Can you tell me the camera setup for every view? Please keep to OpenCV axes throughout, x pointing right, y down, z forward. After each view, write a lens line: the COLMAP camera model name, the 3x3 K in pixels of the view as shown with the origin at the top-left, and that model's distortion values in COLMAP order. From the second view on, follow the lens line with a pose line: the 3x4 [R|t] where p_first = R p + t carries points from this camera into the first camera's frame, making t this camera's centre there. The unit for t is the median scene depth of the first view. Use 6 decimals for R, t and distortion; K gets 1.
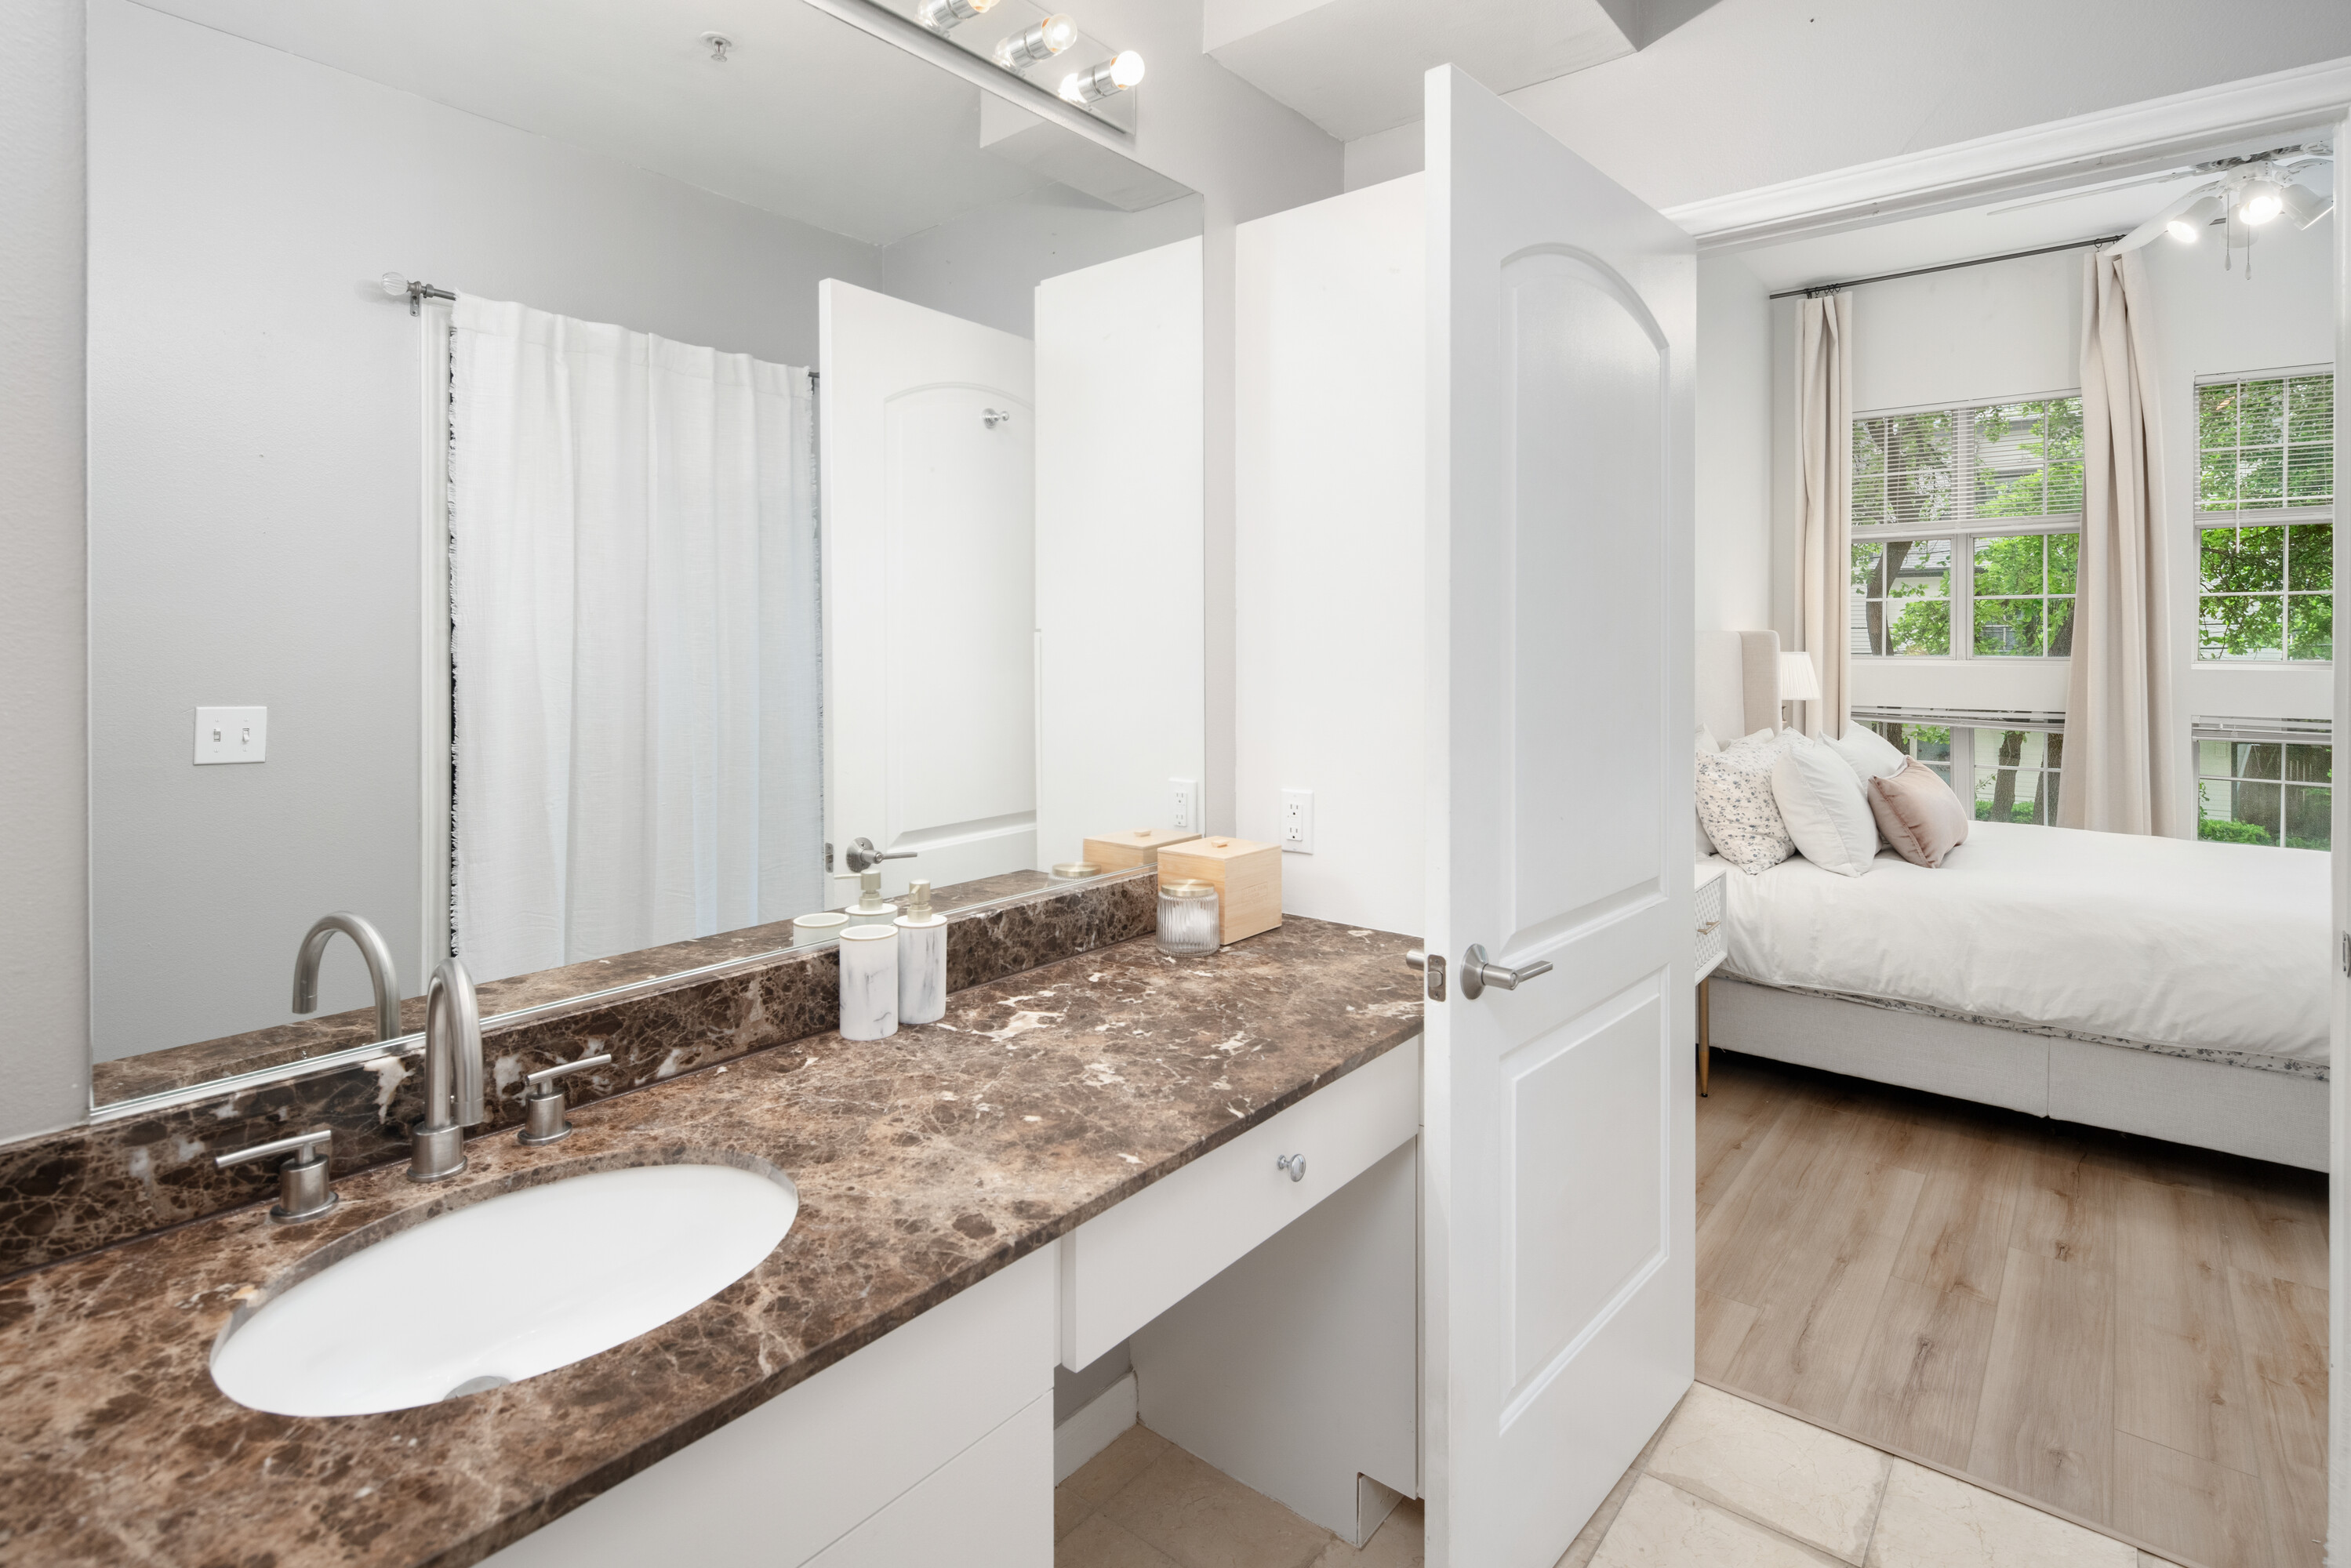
lens RADIAL K [[1152.1, 0, 1174.4], [0, 1152.1, 647.2], [0, 0, 1]] dist [0.001360, -0.000693]
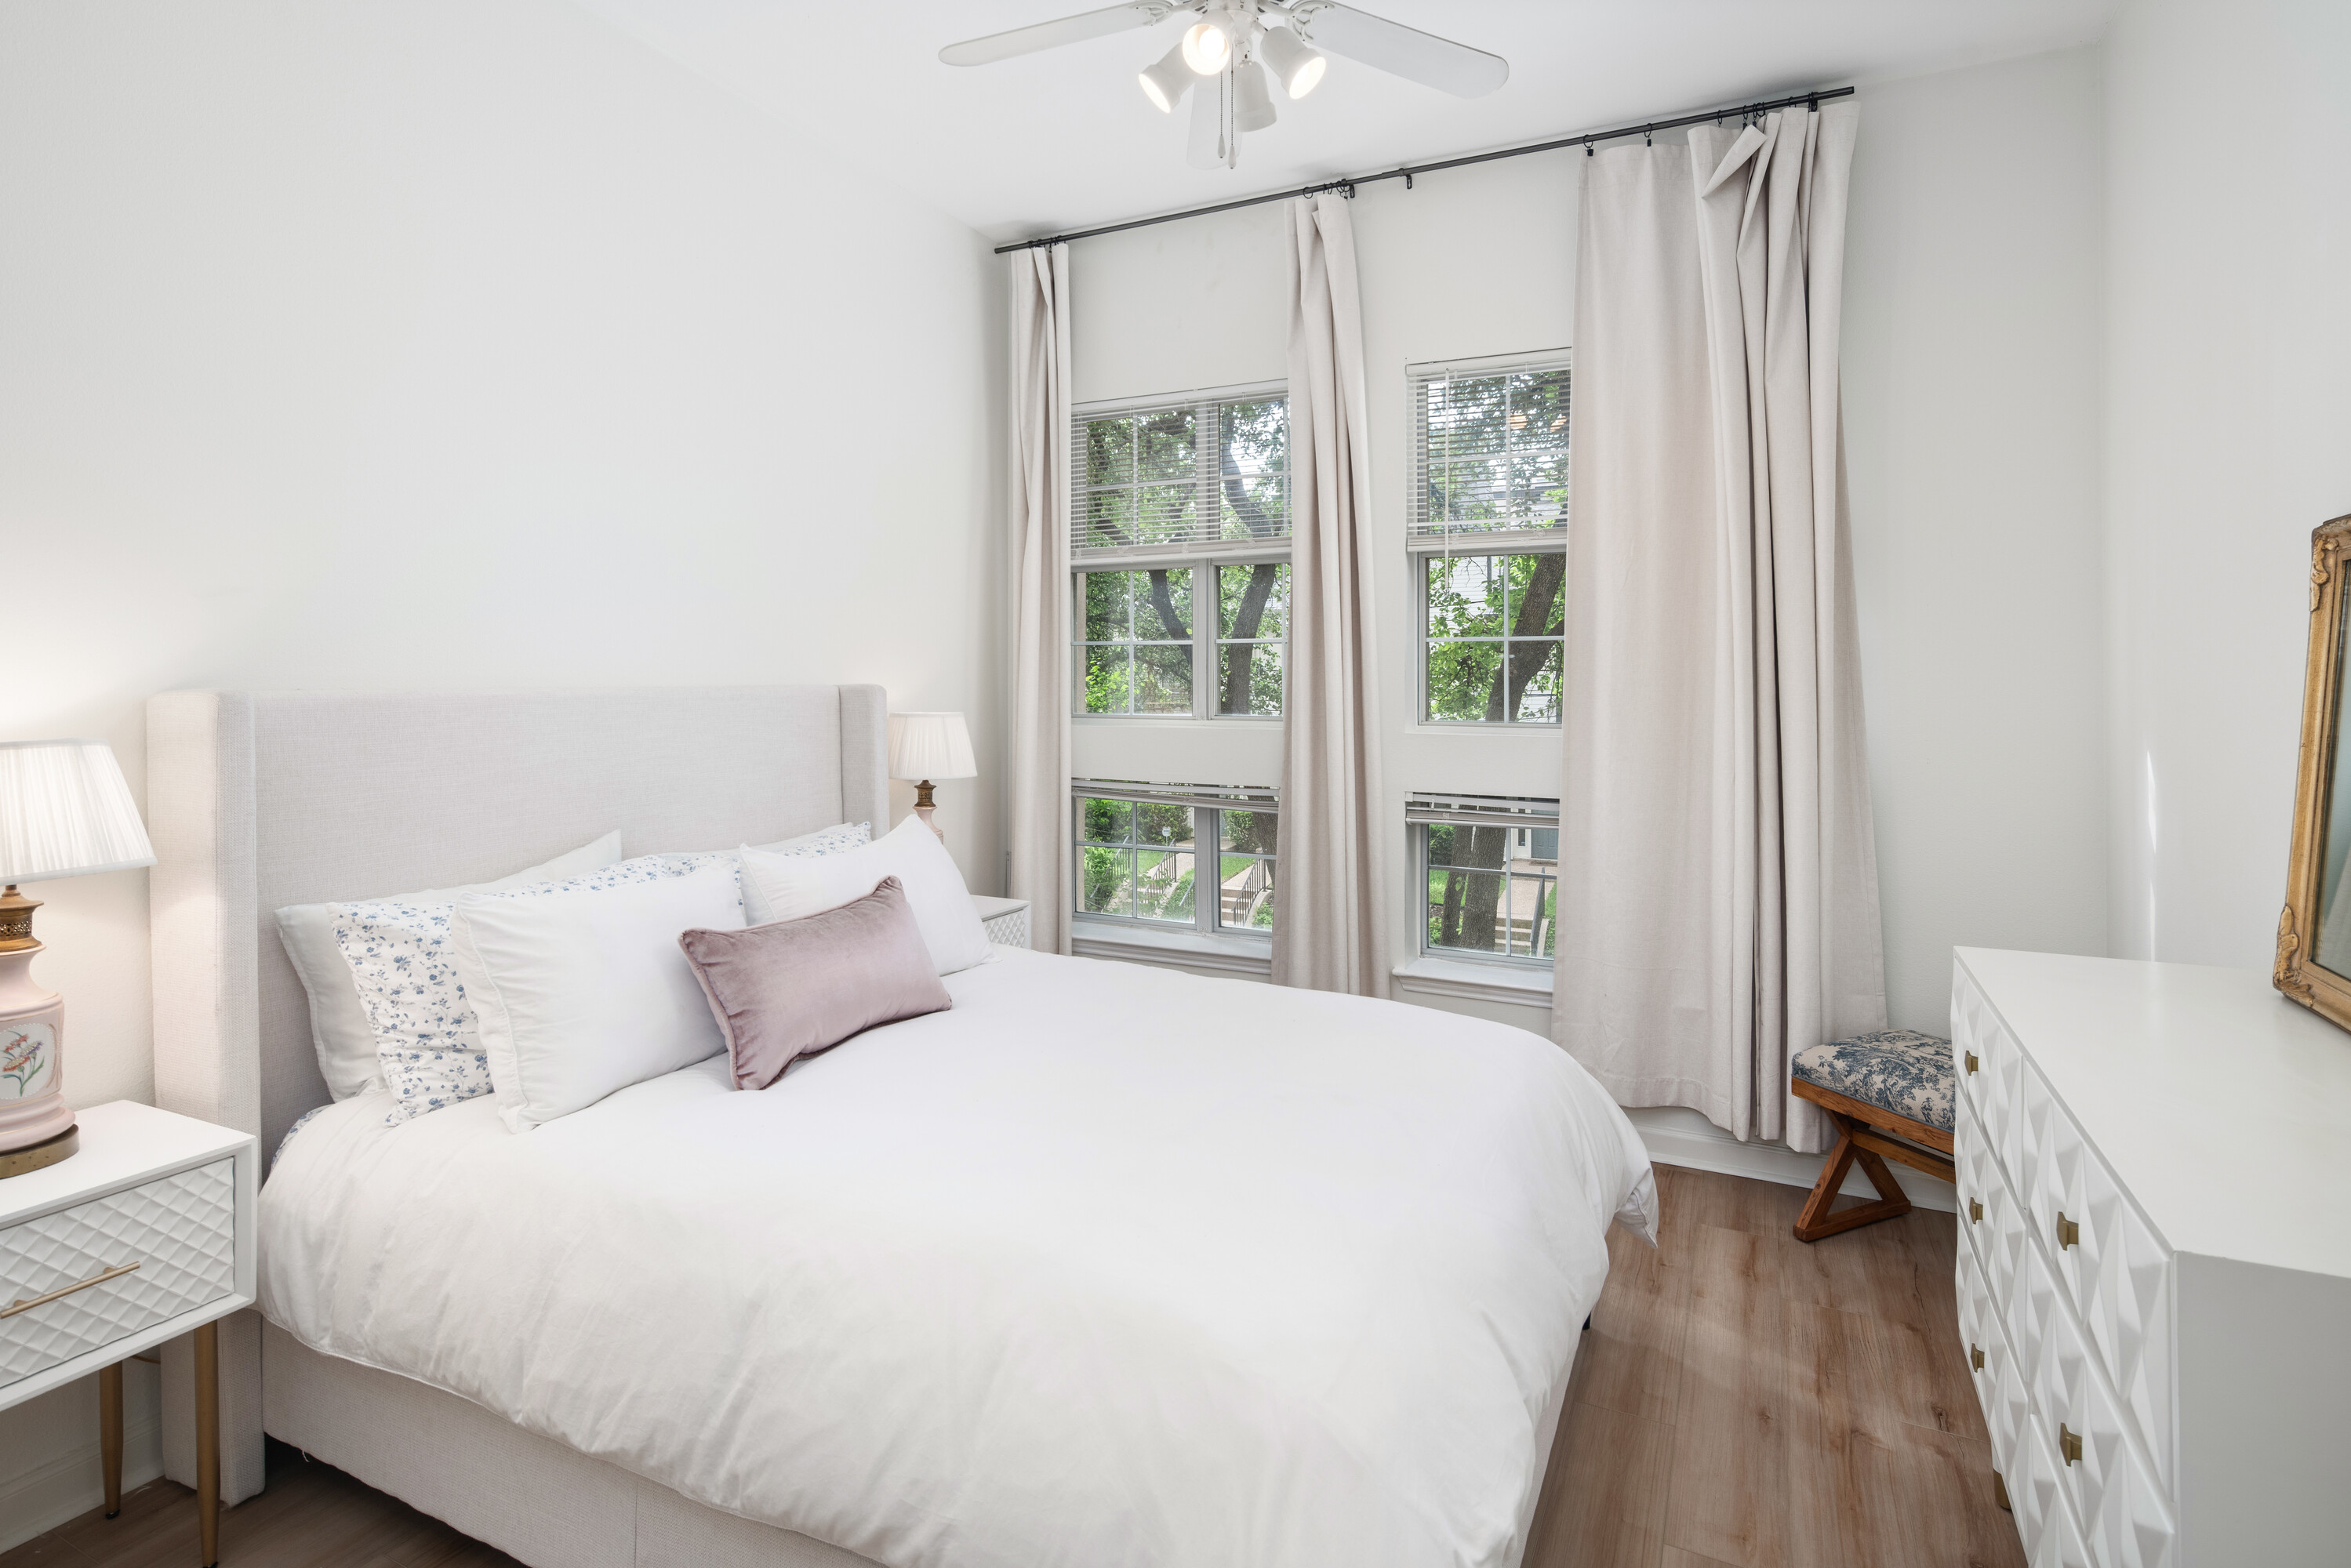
lens RADIAL K [[1146.1, 0, 1179.7], [0, 1146.1, 685.8], [0, 0, 1]] dist [0.000865, -0.000134]
pose [[0.970007, -0.001401, 0.243072, 0.810796], [0.001156, 0.999999, 0.001150, -0.020577], [-0.243073, -0.000834, 0.970008, 0.397635]]
